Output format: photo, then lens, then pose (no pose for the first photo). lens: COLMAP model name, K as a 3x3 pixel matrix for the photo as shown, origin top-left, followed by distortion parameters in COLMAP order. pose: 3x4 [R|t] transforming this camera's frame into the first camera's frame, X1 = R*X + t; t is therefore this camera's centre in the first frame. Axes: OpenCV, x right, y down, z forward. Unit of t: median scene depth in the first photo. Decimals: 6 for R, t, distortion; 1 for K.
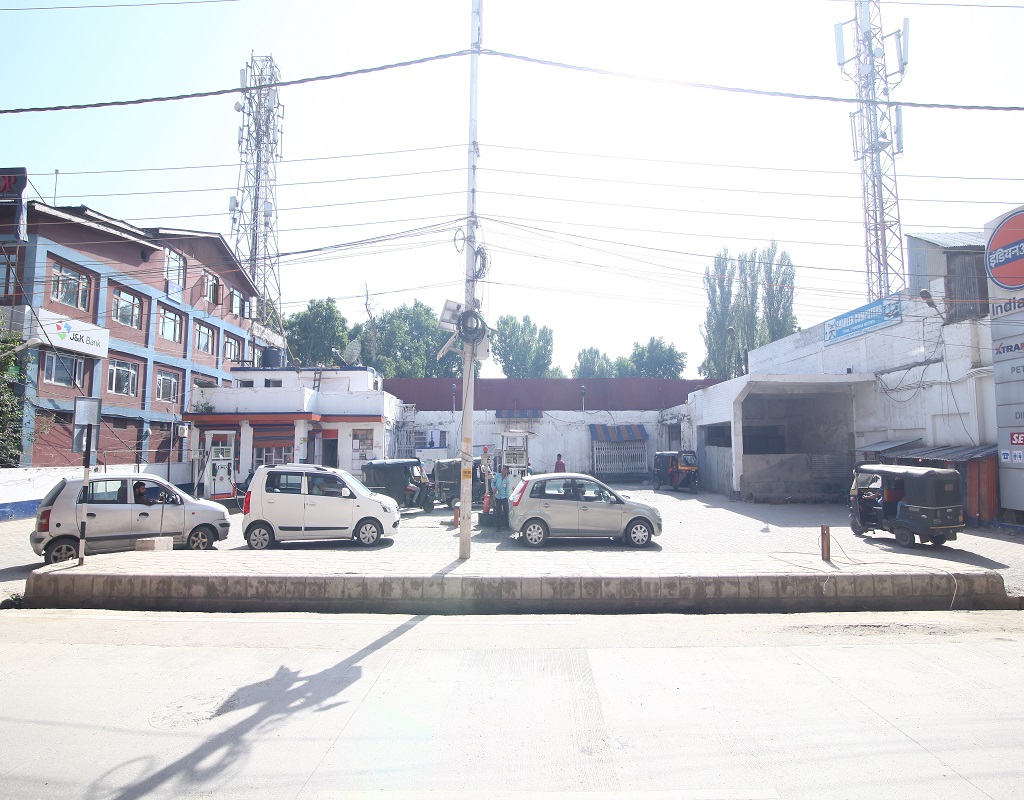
lens RADIAL K [[505.4, 0, 510.3], [0, 505.4, 410.3], [0, 0, 1]] dist [-0.005426, -0.000587]
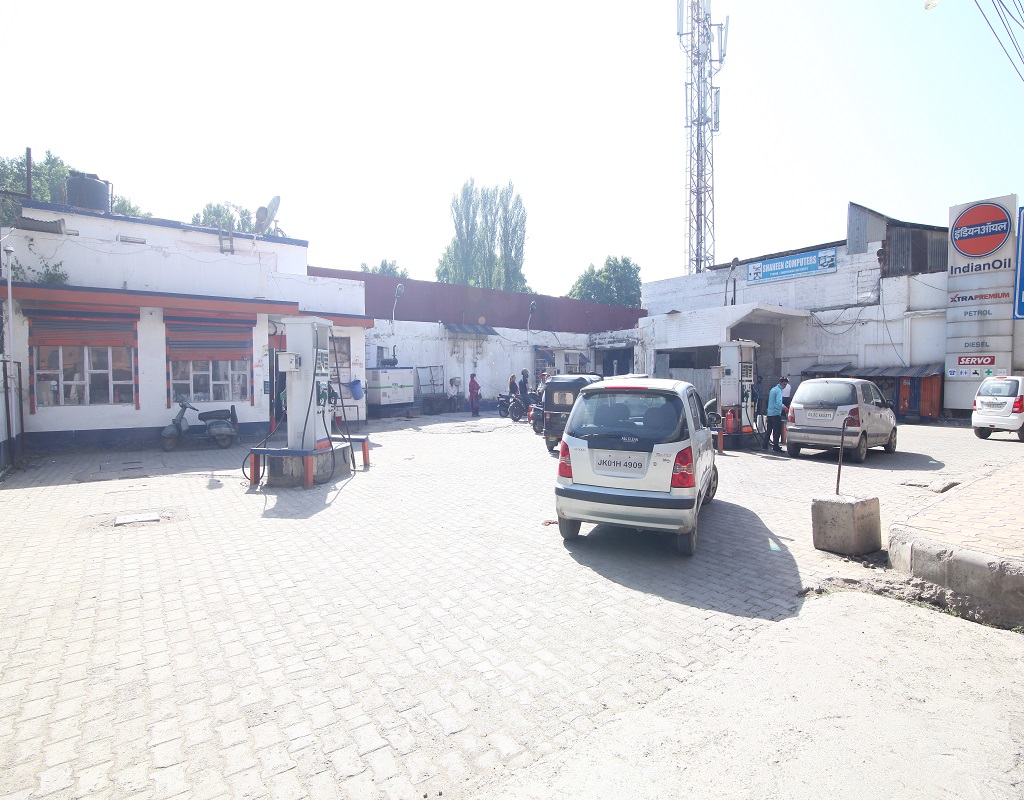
lens RADIAL K [[525.5, 0, 512.9], [0, 525.5, 403.6], [0, 0, 1]] dist [-0.017860, 0.000462]
pose [[0.792845, -0.027755, 0.608791, -0.555716], [-0.041933, 0.994110, 0.099932, 0.048462], [-0.607979, -0.104759, 0.787011, 0.338021]]
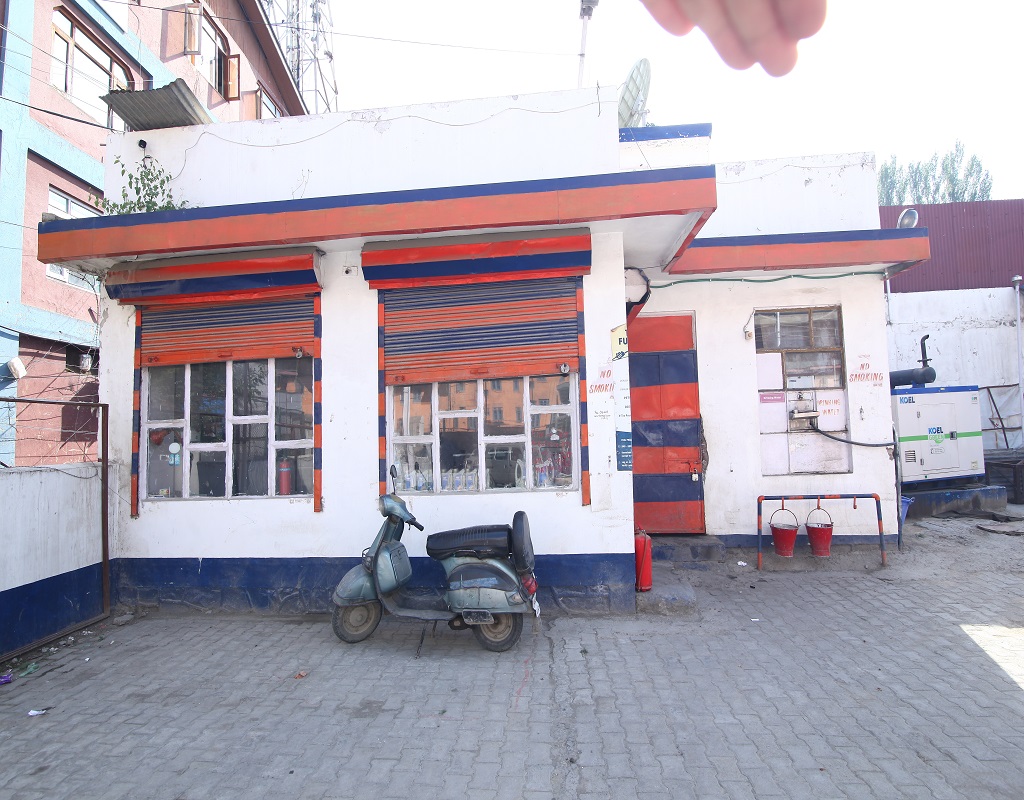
lens RADIAL K [[497.2, 0, 505.4], [0, 497.2, 410.4], [0, 0, 1]] dist [-0.003429, -0.001154]
pose [[0.997742, -0.032167, -0.058953, -0.446311], [0.033689, 0.999119, 0.025007, 0.080397], [0.058097, -0.026937, 0.997947, 0.796098]]
